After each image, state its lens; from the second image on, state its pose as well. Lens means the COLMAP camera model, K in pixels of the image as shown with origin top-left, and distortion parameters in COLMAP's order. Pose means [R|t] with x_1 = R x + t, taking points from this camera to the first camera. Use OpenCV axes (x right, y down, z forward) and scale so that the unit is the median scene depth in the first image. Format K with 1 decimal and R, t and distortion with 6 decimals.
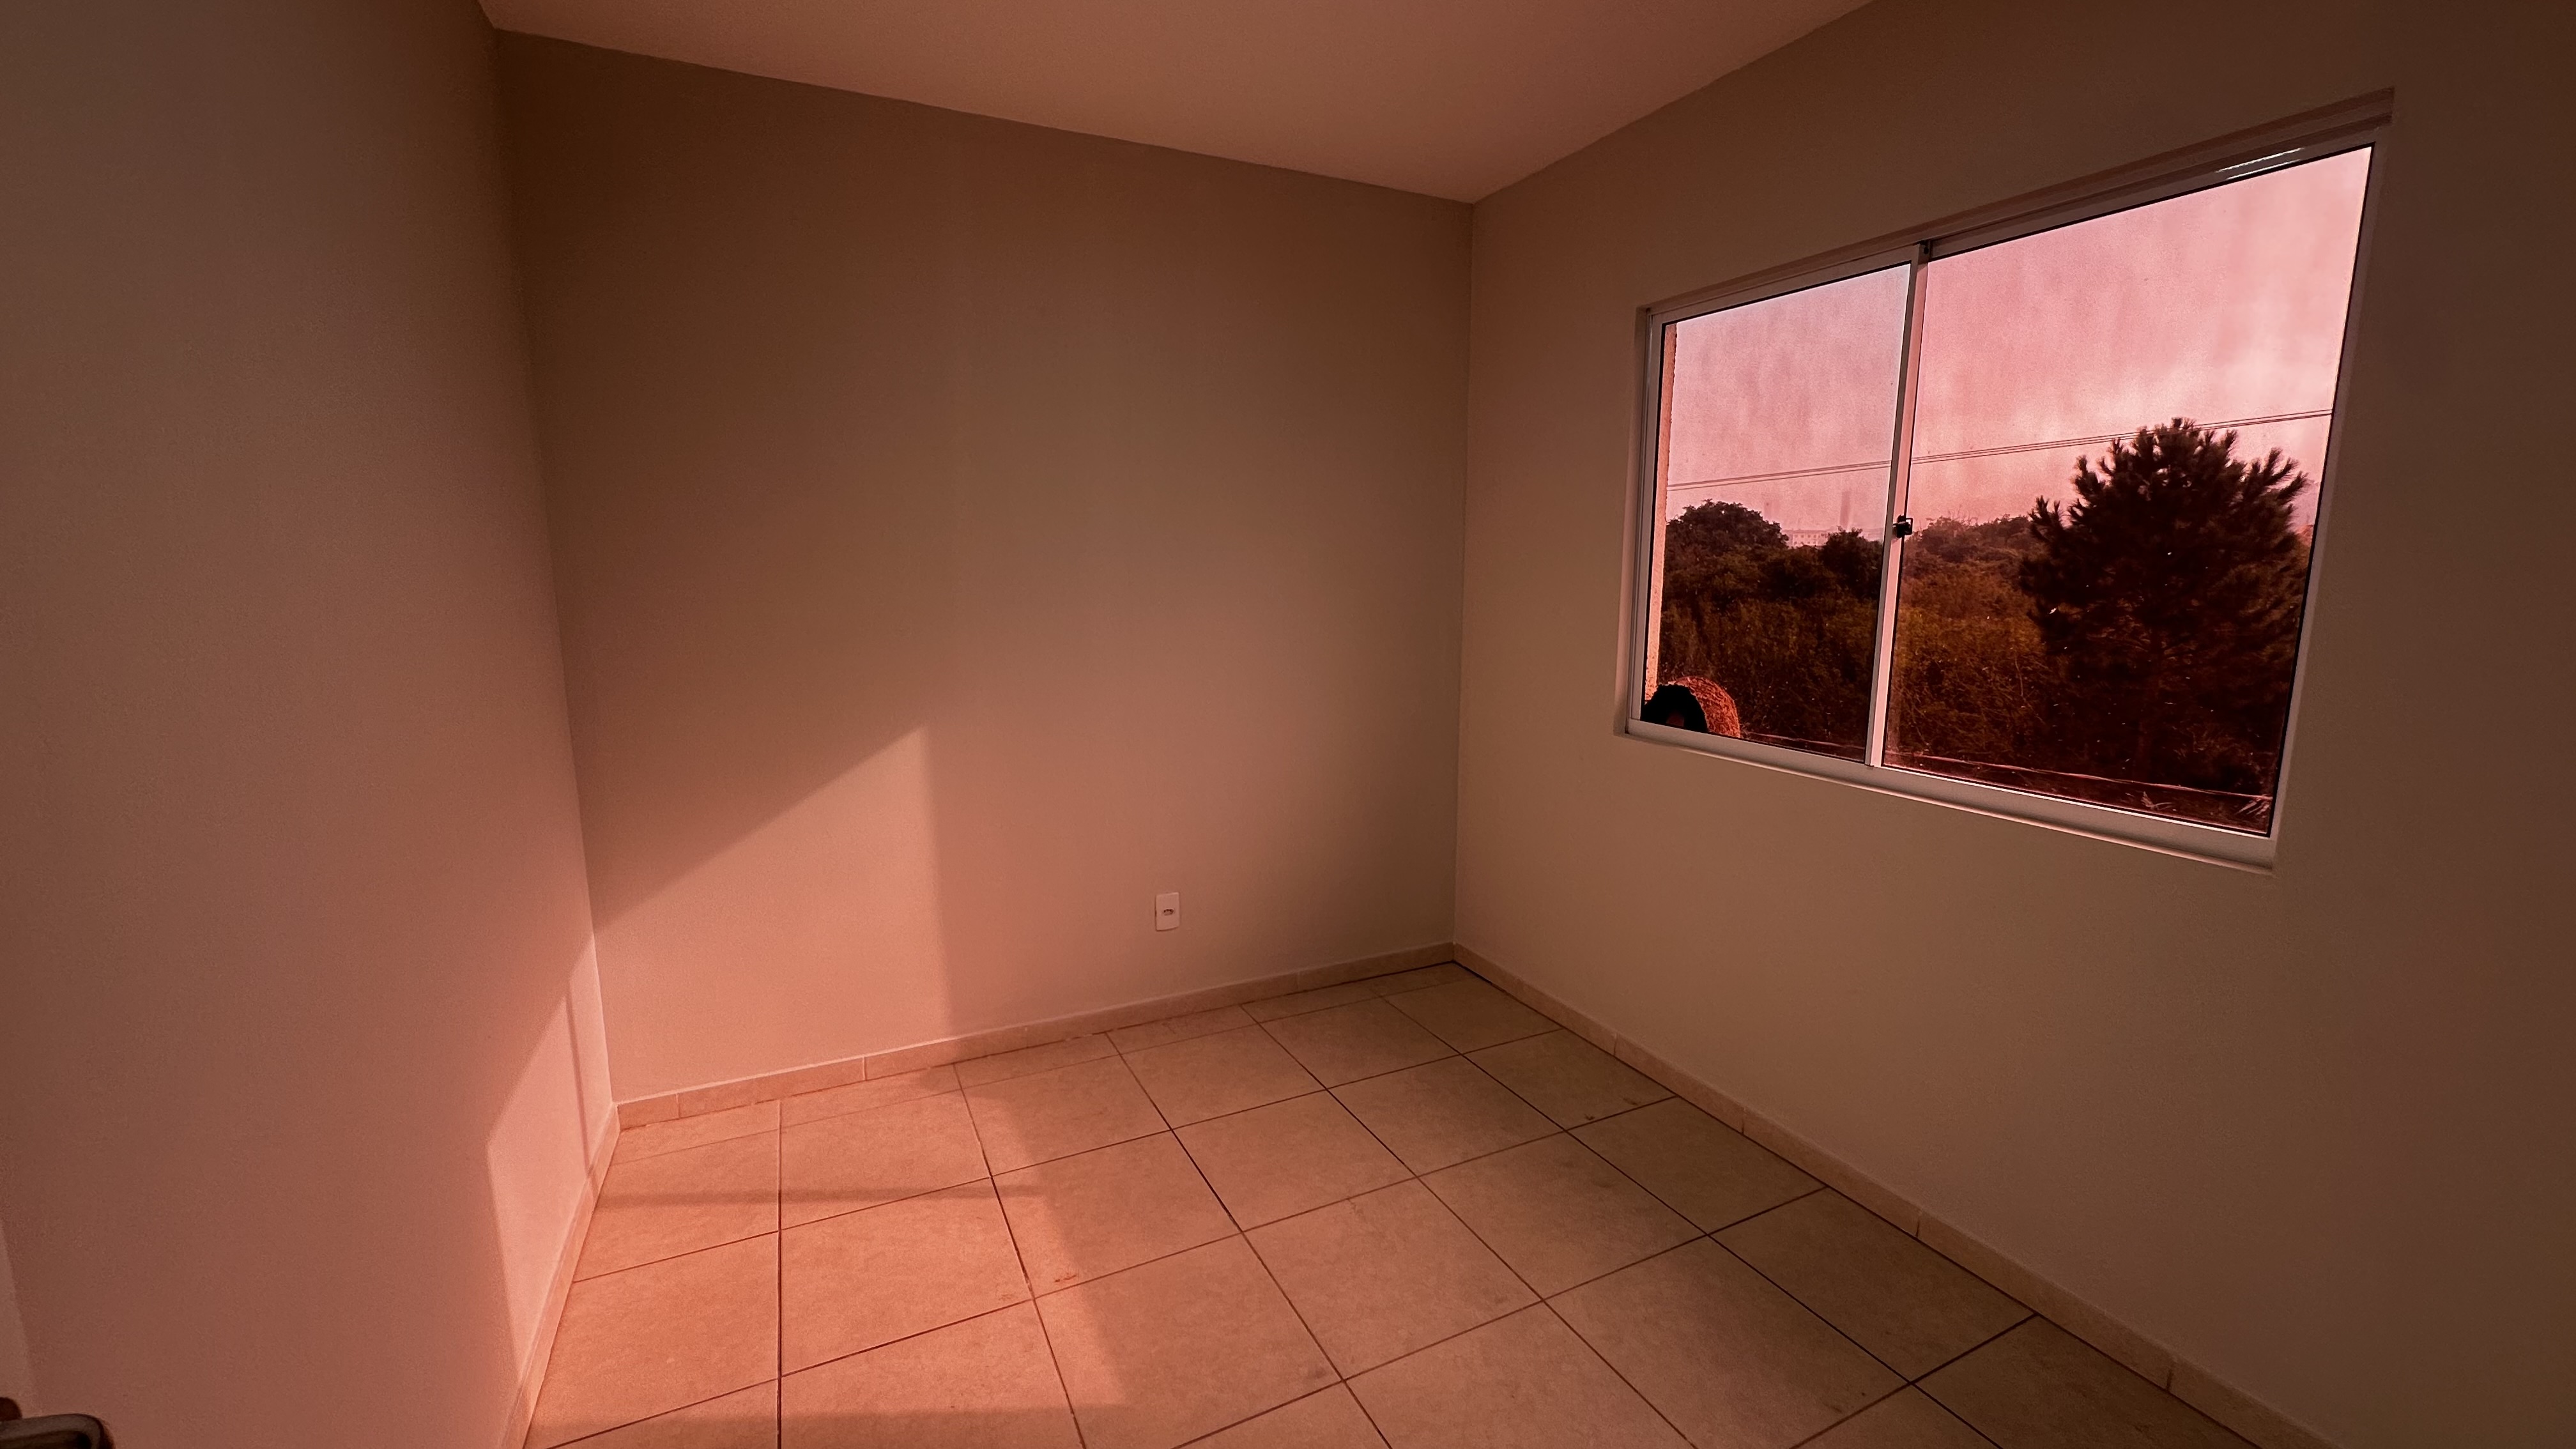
lens RADIAL K [[1025.0, 0, 1298.4], [0, 1025.0, 728.8], [0, 0, 1]] dist [-0.000225, 0.000077]
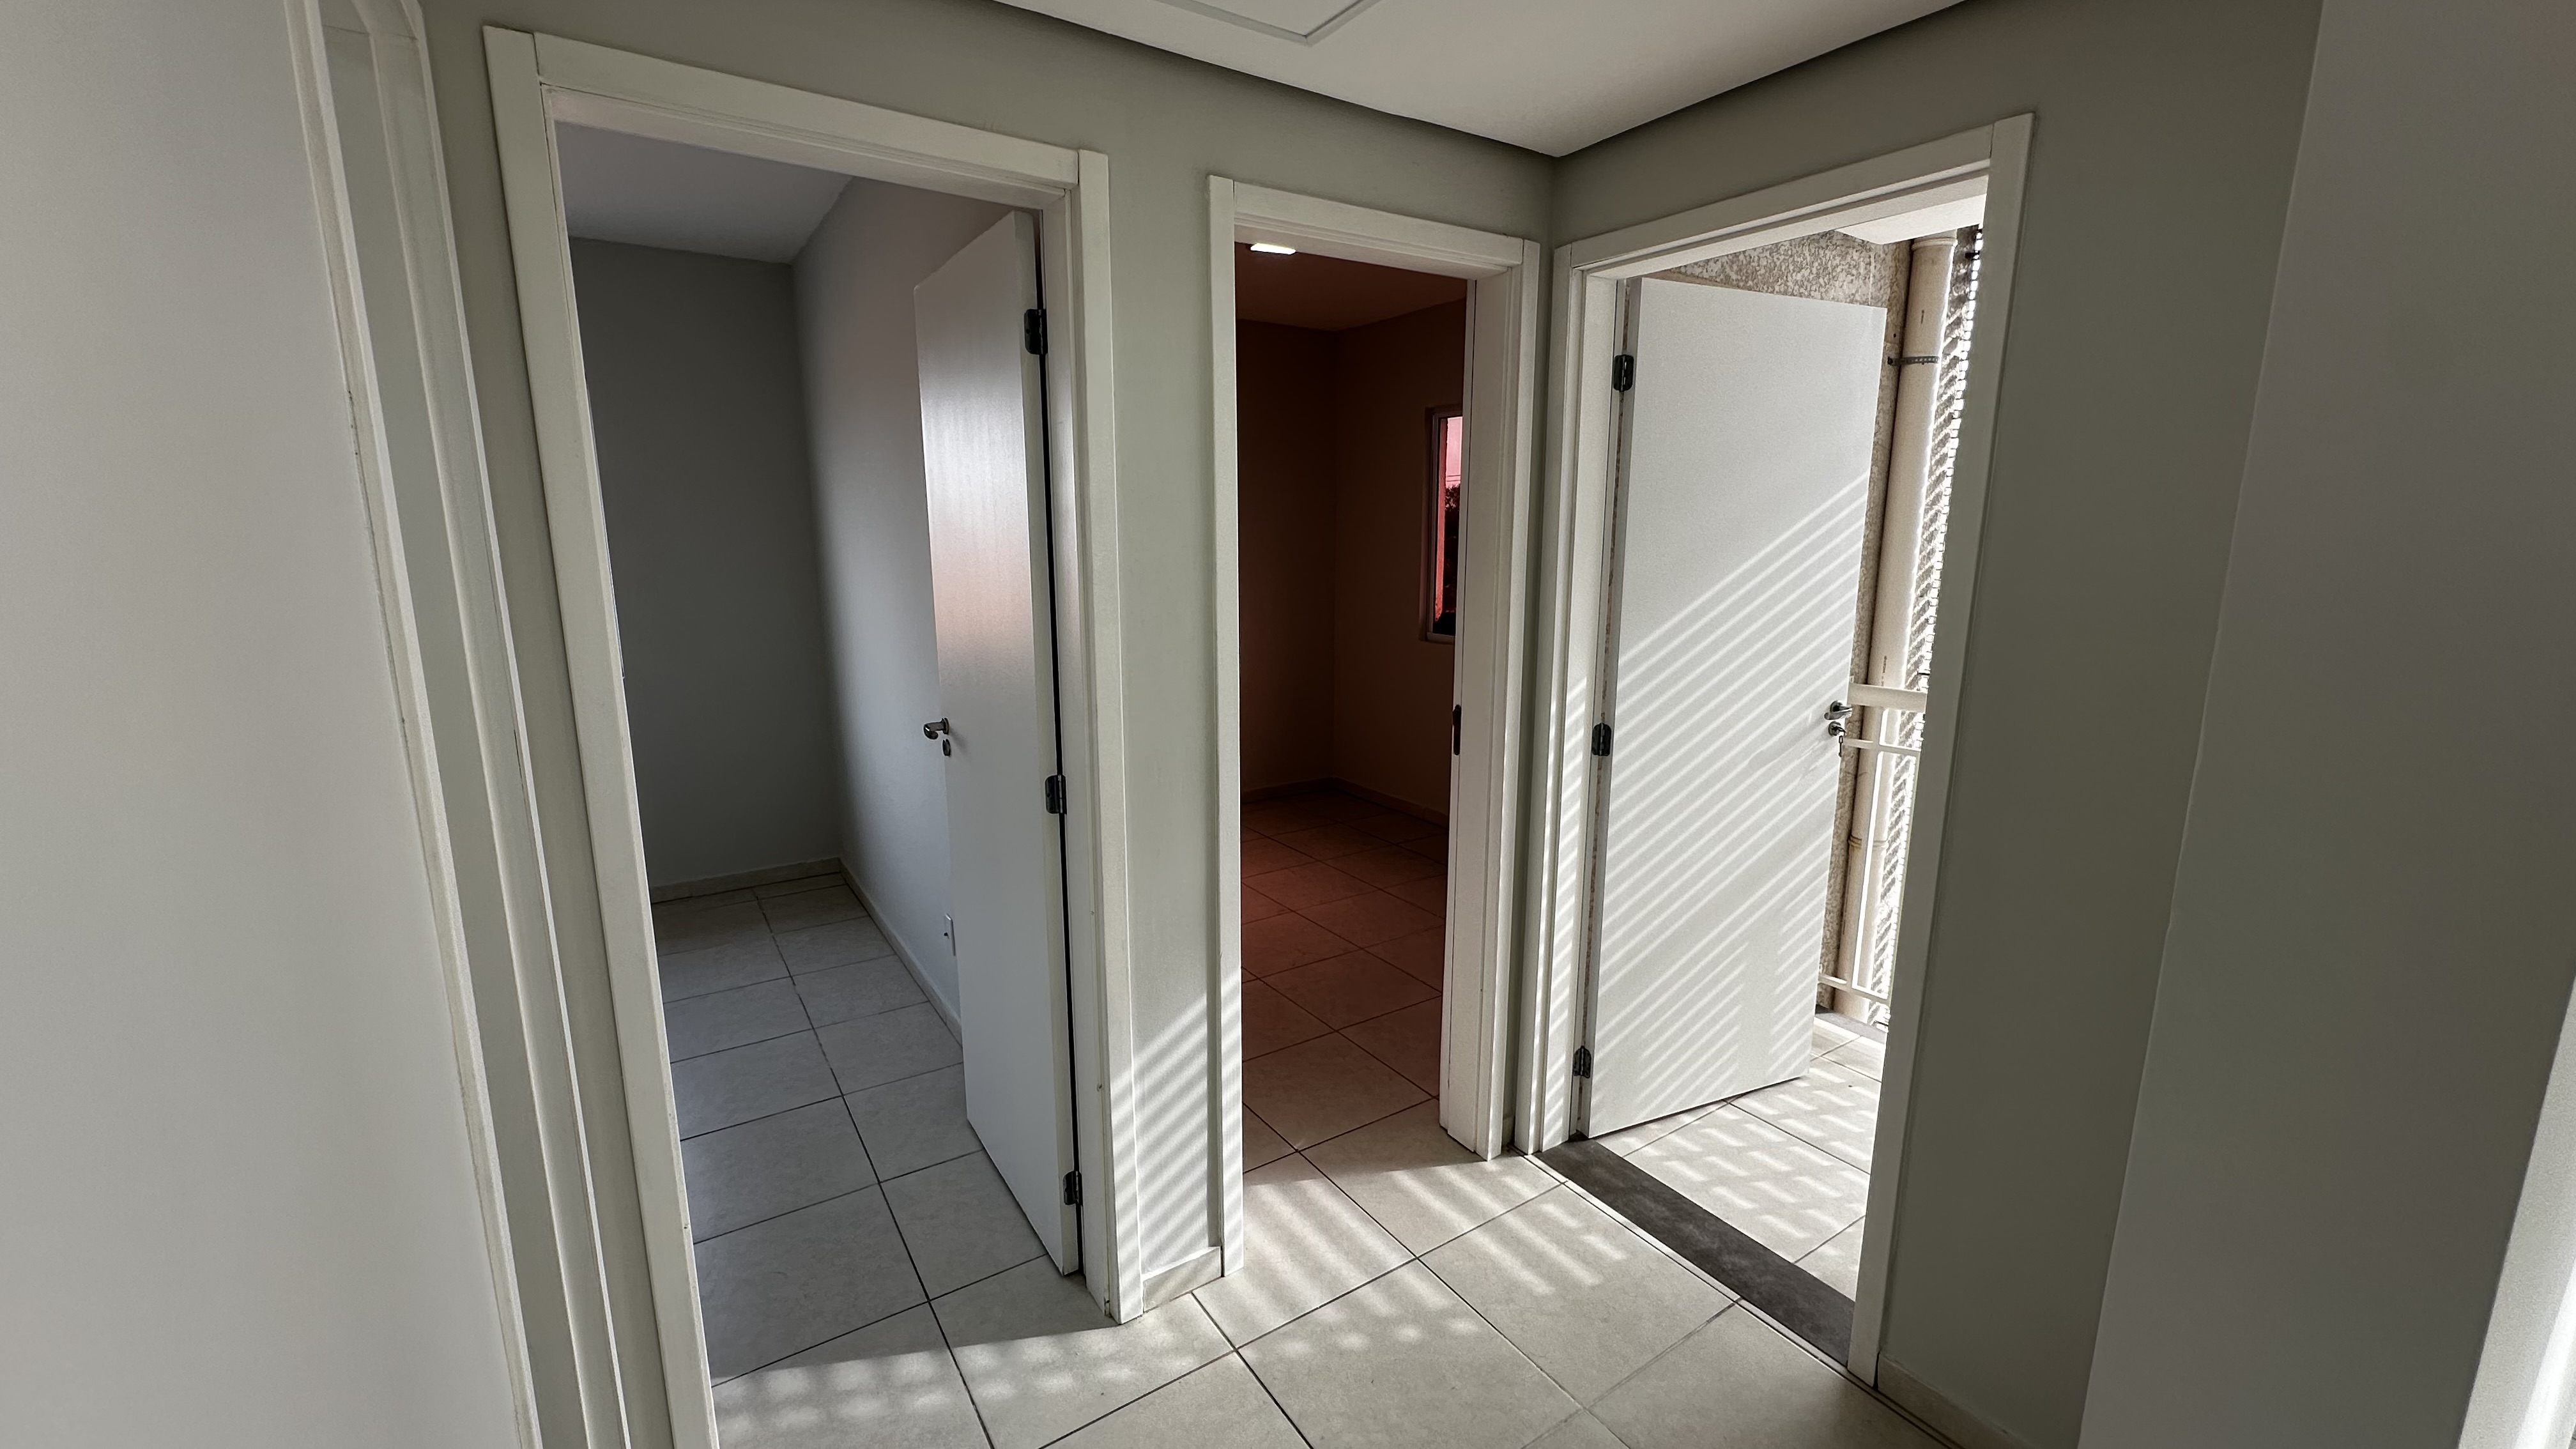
lens RADIAL K [[1025.0, 0, 1289.5], [0, 1025.0, 719.1], [0, 0, 1]] dist [-0.000225, 0.000077]
pose [[0.992025, -0.022175, 0.124074, -0.165576], [0.019130, 0.999487, 0.025681, 0.106007], [-0.124580, -0.023102, 0.991941, -0.868467]]
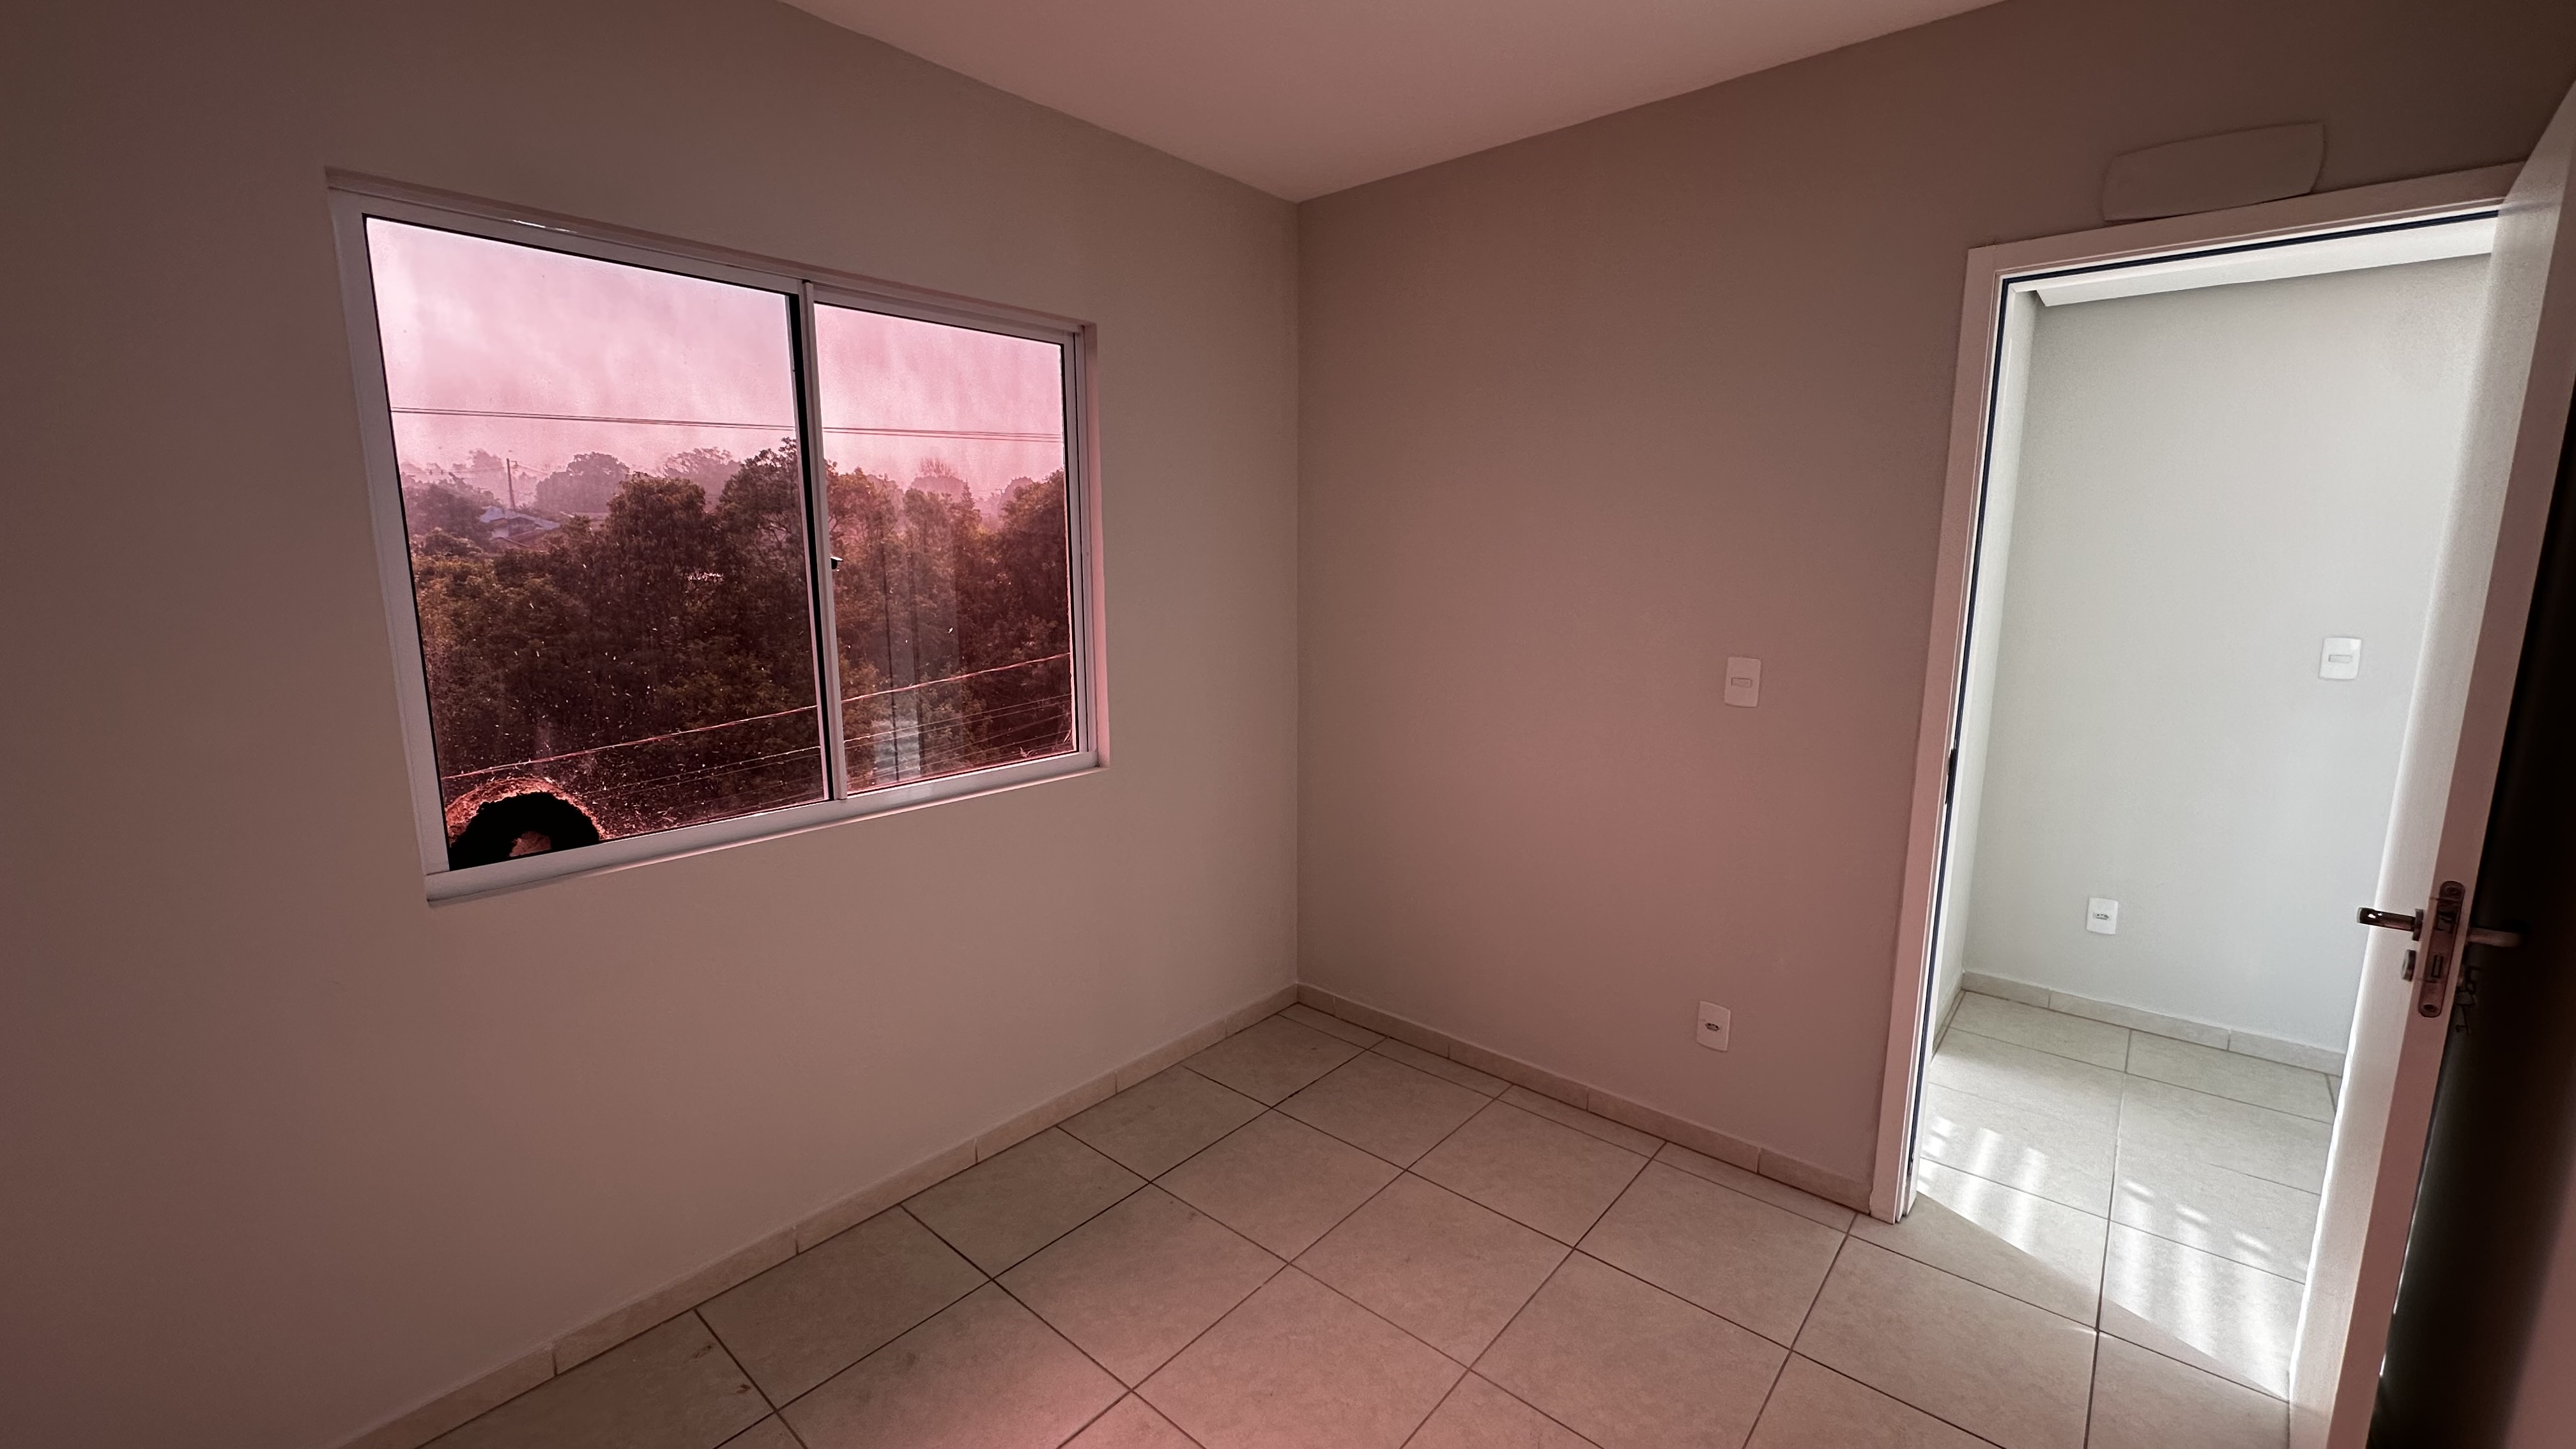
lens RADIAL K [[1025.0, 0, 1284.1], [0, 1025.0, 724.4], [0, 0, 1]] dist [-0.000225, 0.000077]
pose [[-0.387357, -0.158278, 0.908242, -0.444892], [0.147993, 0.961702, 0.230712, -0.177166], [-0.909974, 0.223781, -0.349098, 0.822561]]
